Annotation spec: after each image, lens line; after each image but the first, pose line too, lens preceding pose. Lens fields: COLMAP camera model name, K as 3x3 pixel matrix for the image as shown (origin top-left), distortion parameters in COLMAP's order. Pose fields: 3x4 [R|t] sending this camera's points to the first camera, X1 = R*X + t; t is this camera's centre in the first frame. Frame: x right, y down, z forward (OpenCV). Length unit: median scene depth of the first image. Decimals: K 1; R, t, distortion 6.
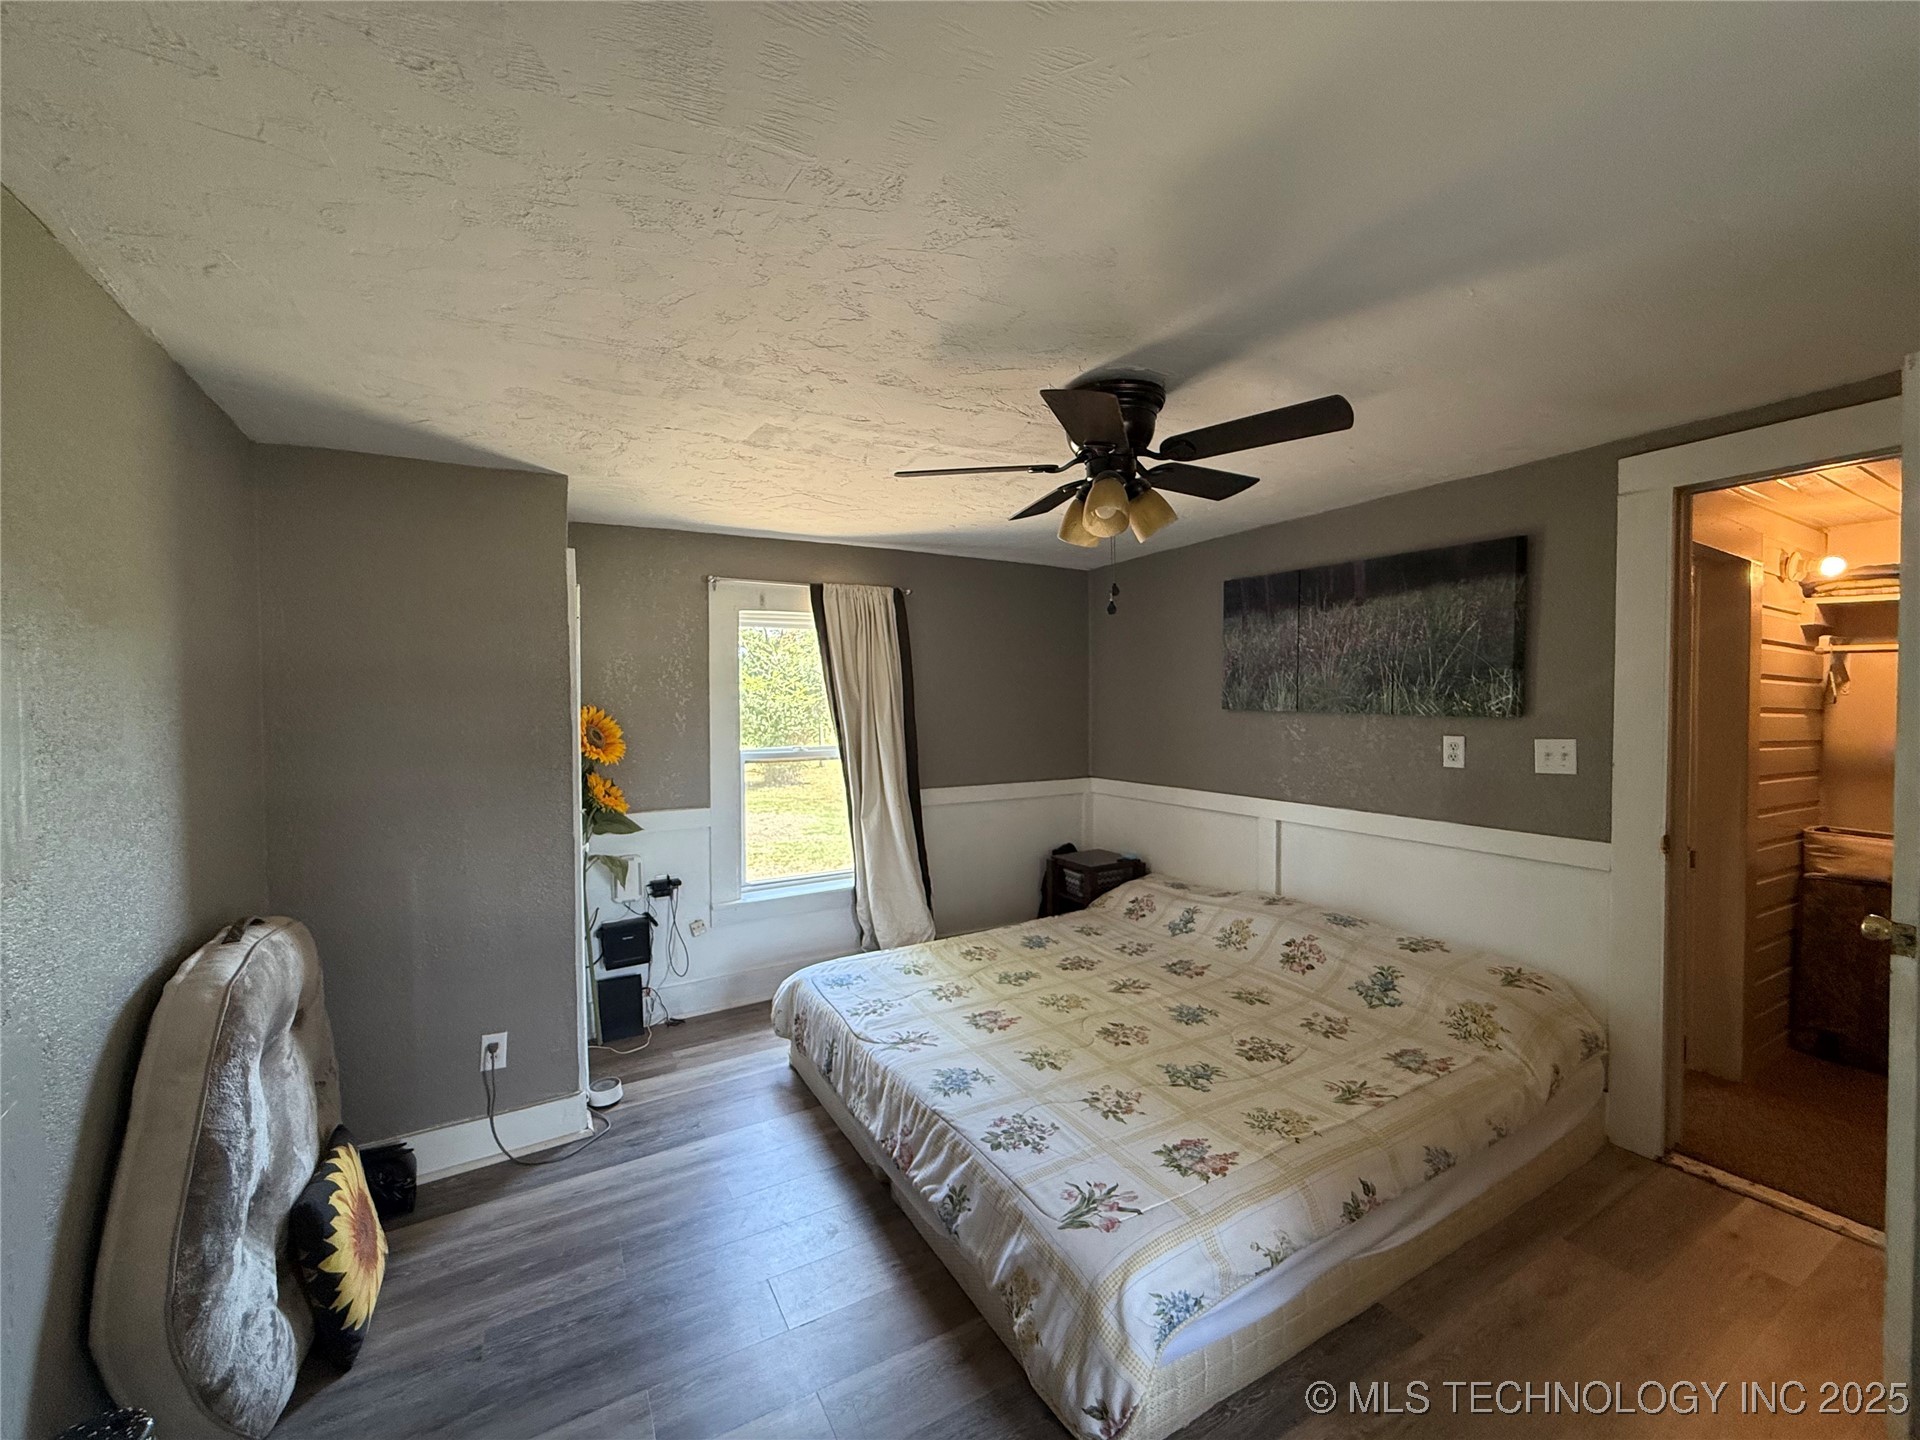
lens RADIAL K [[766.3, 0, 952.7], [0, 766.3, 721.6], [0, 0, 1]] dist [-0.000256, 0.000403]
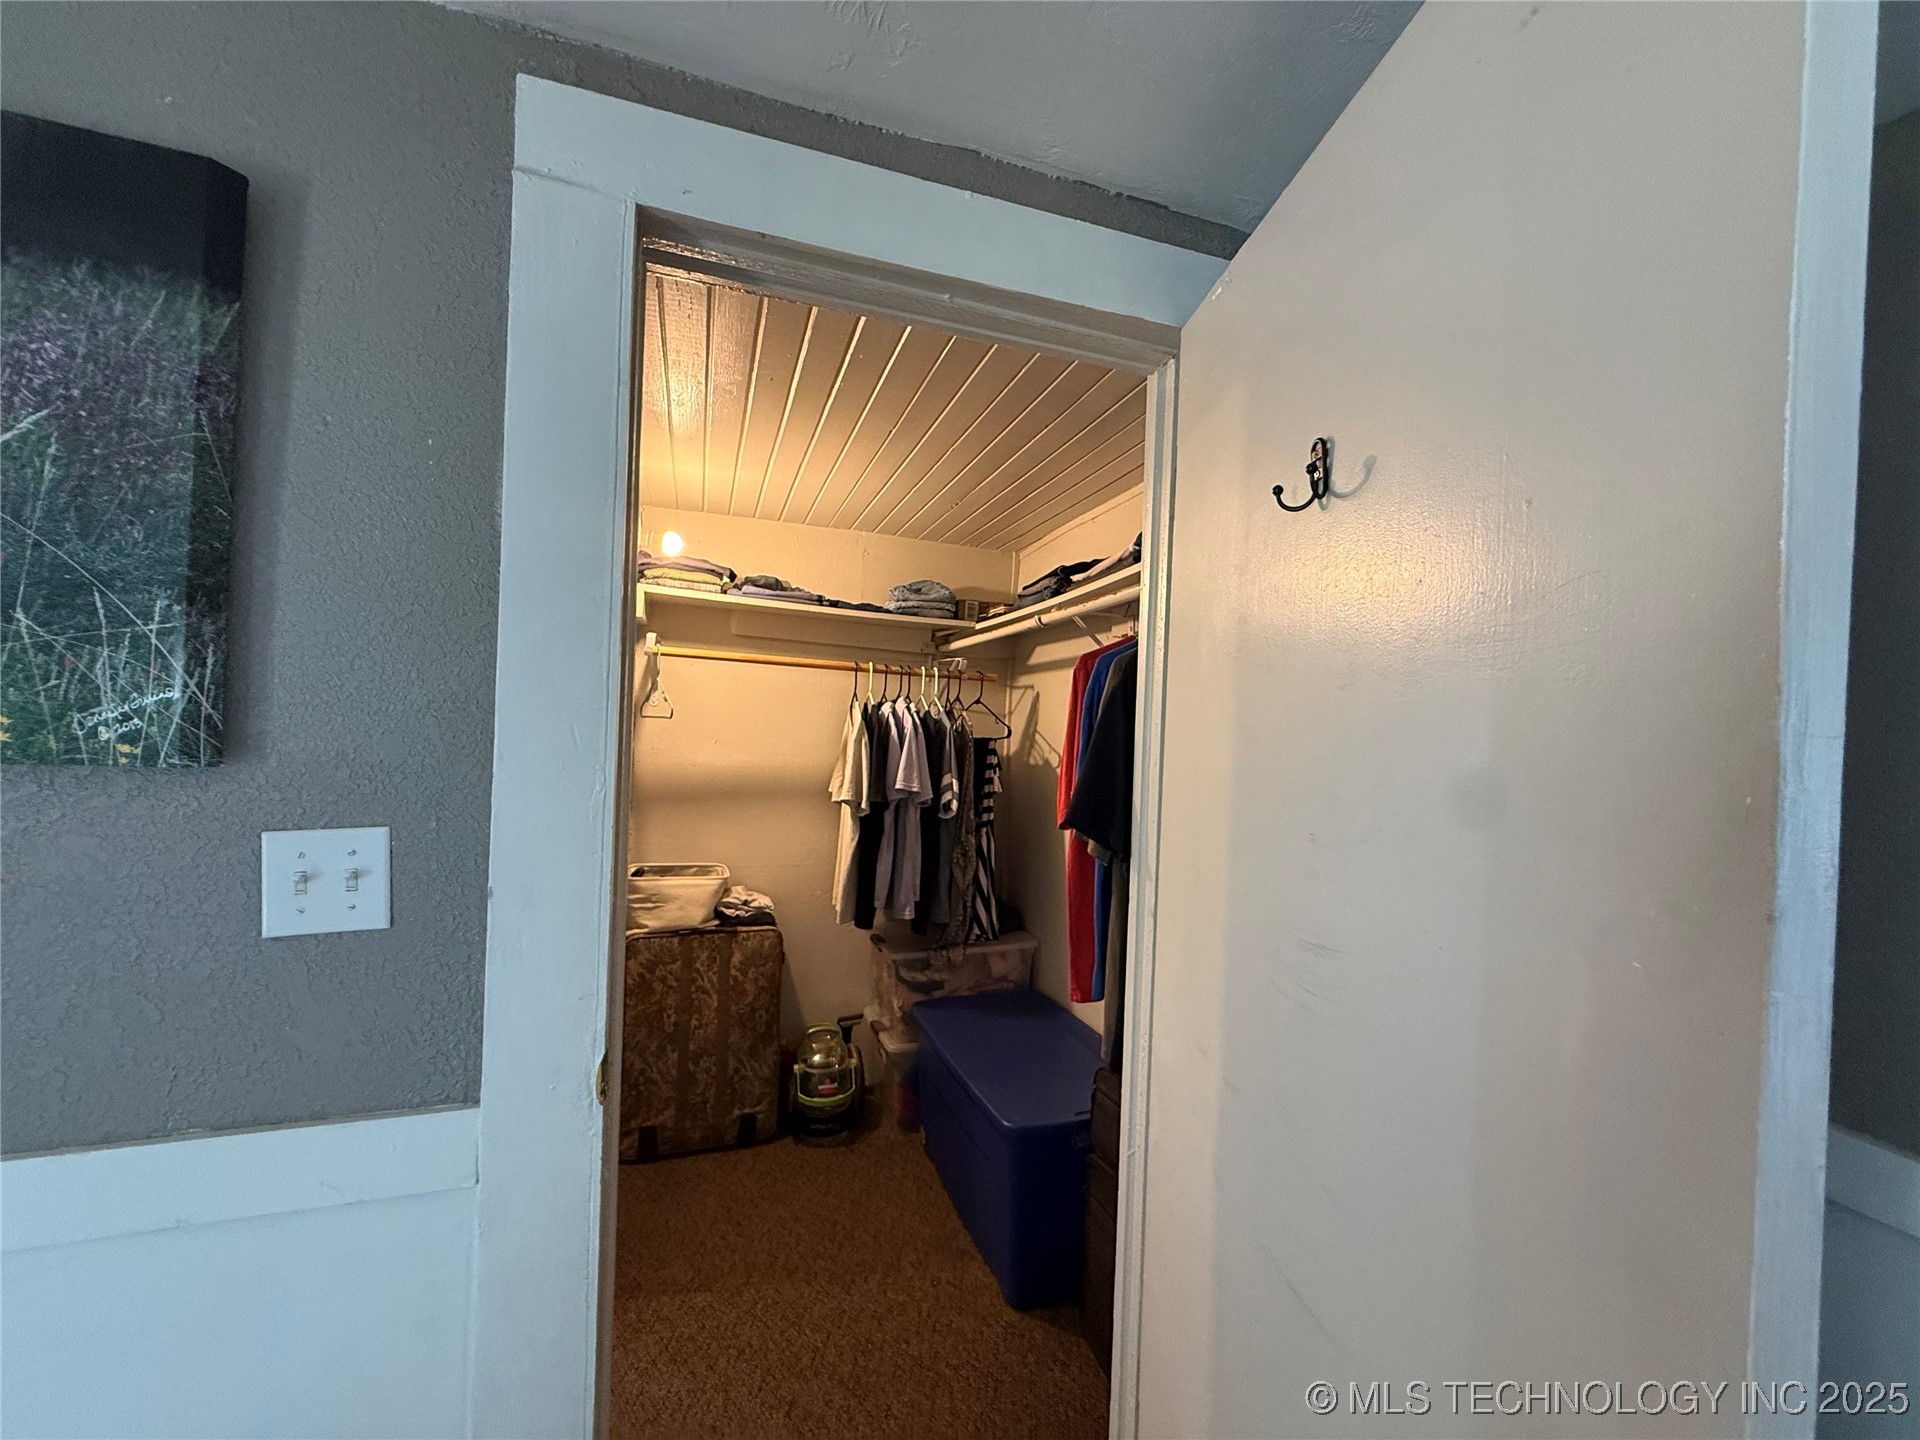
lens RADIAL K [[766.3, 0, 952.7], [0, 766.3, 721.6], [0, 0, 1]] dist [-0.000256, 0.000403]
pose [[0.186787, 0.005330, 0.982386, 0.483354], [-0.013469, 0.999905, -0.002864, -0.025322], [-0.982308, -0.012697, 0.186841, 0.637078]]
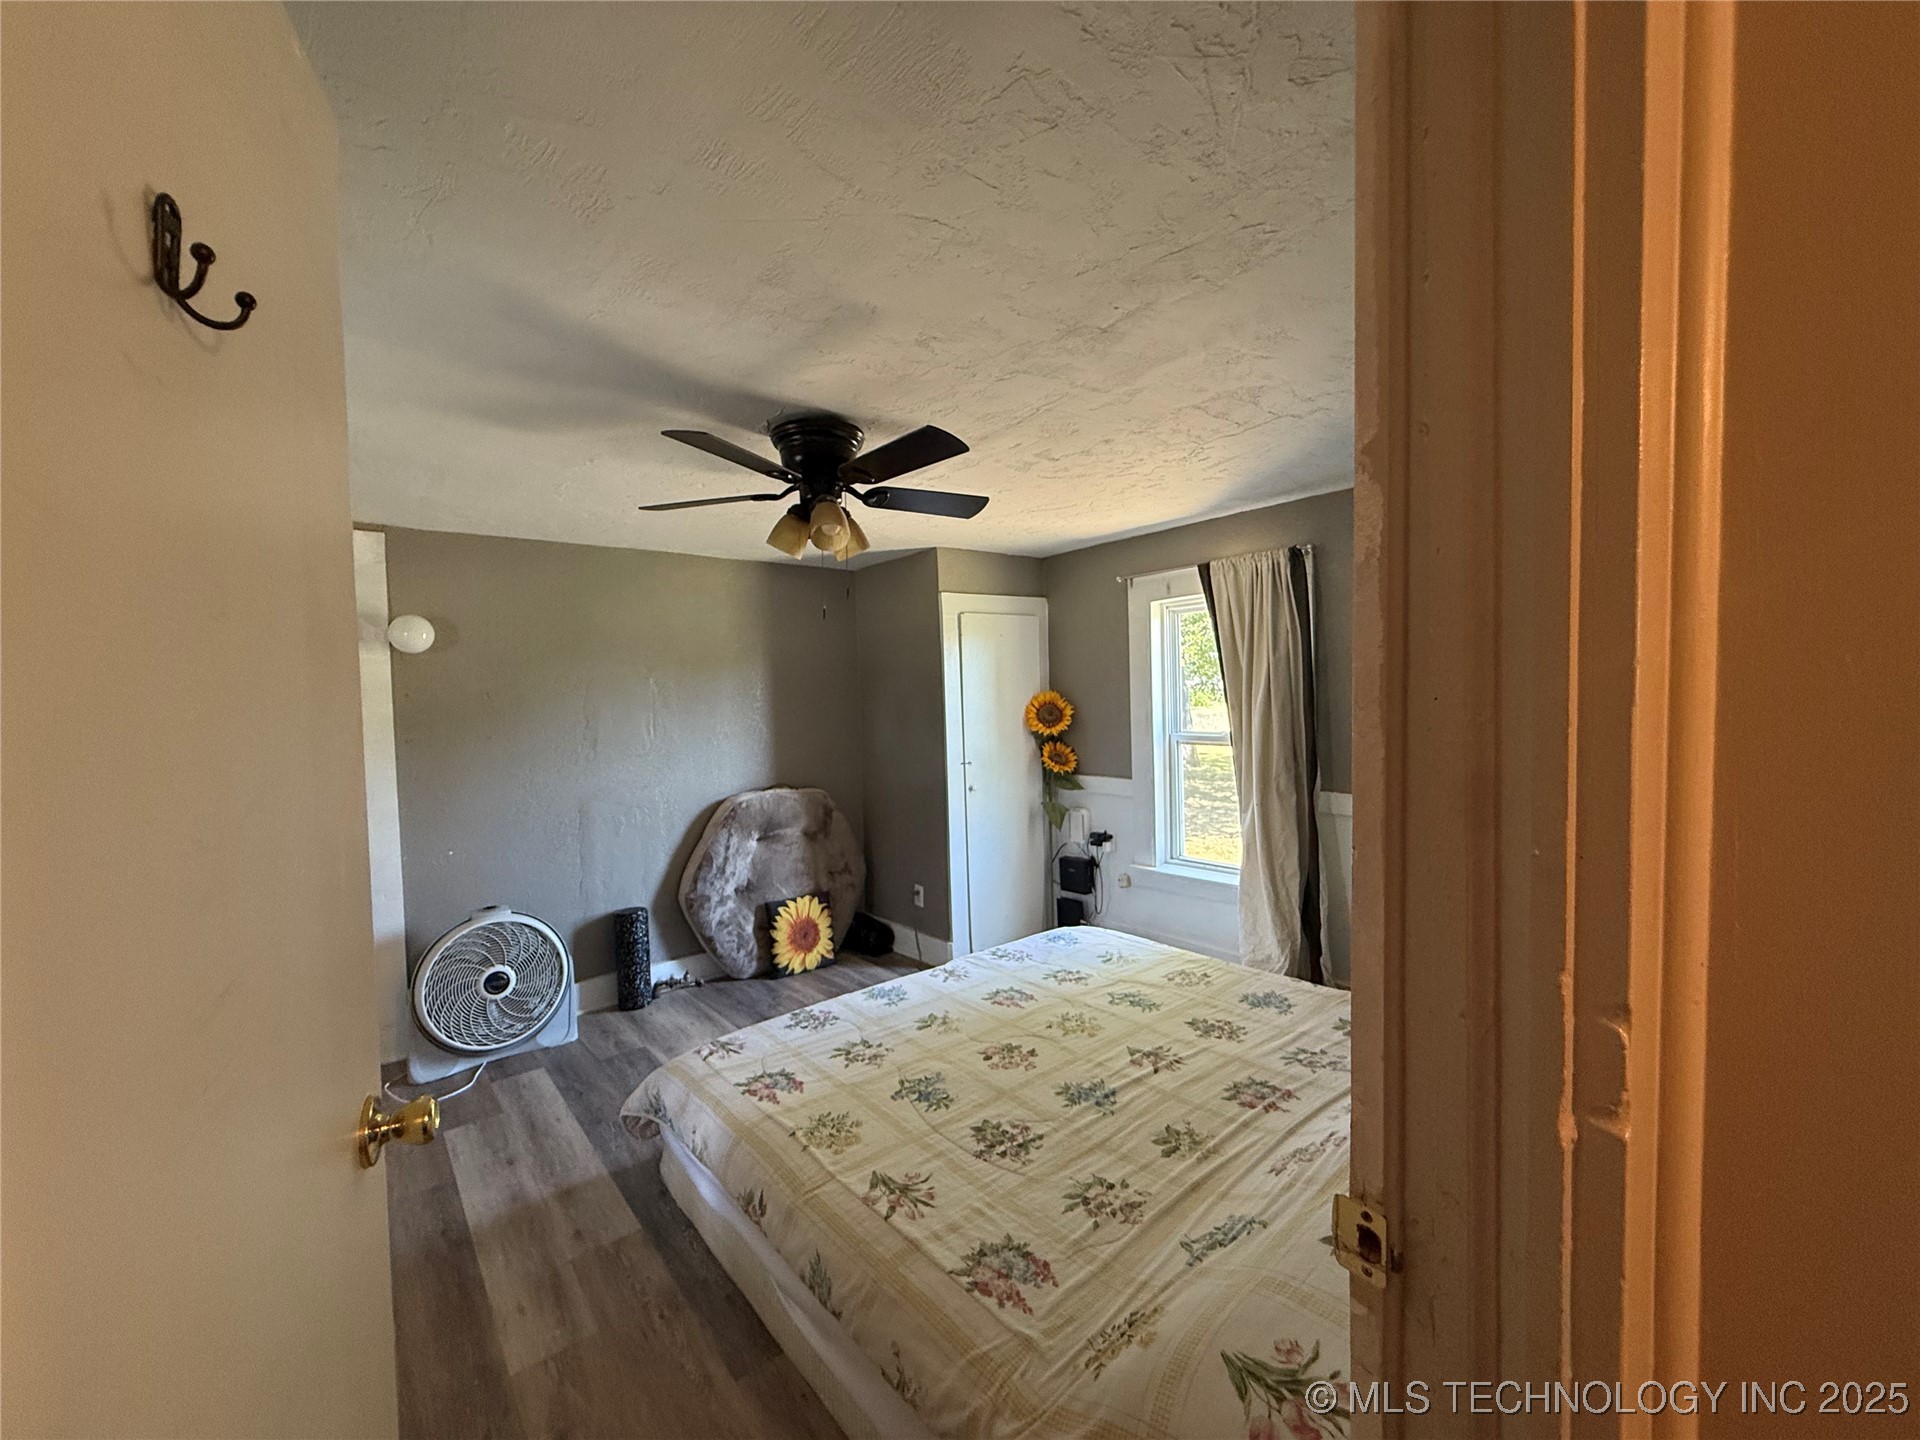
lens RADIAL K [[766.3, 0, 952.7], [0, 766.3, 721.6], [0, 0, 1]] dist [-0.000256, 0.000403]
pose [[0.178630, 0.037193, -0.983213, 0.989498], [-0.001642, 0.999295, 0.037503, -0.021246], [0.983915, -0.005085, 0.178565, 0.701112]]
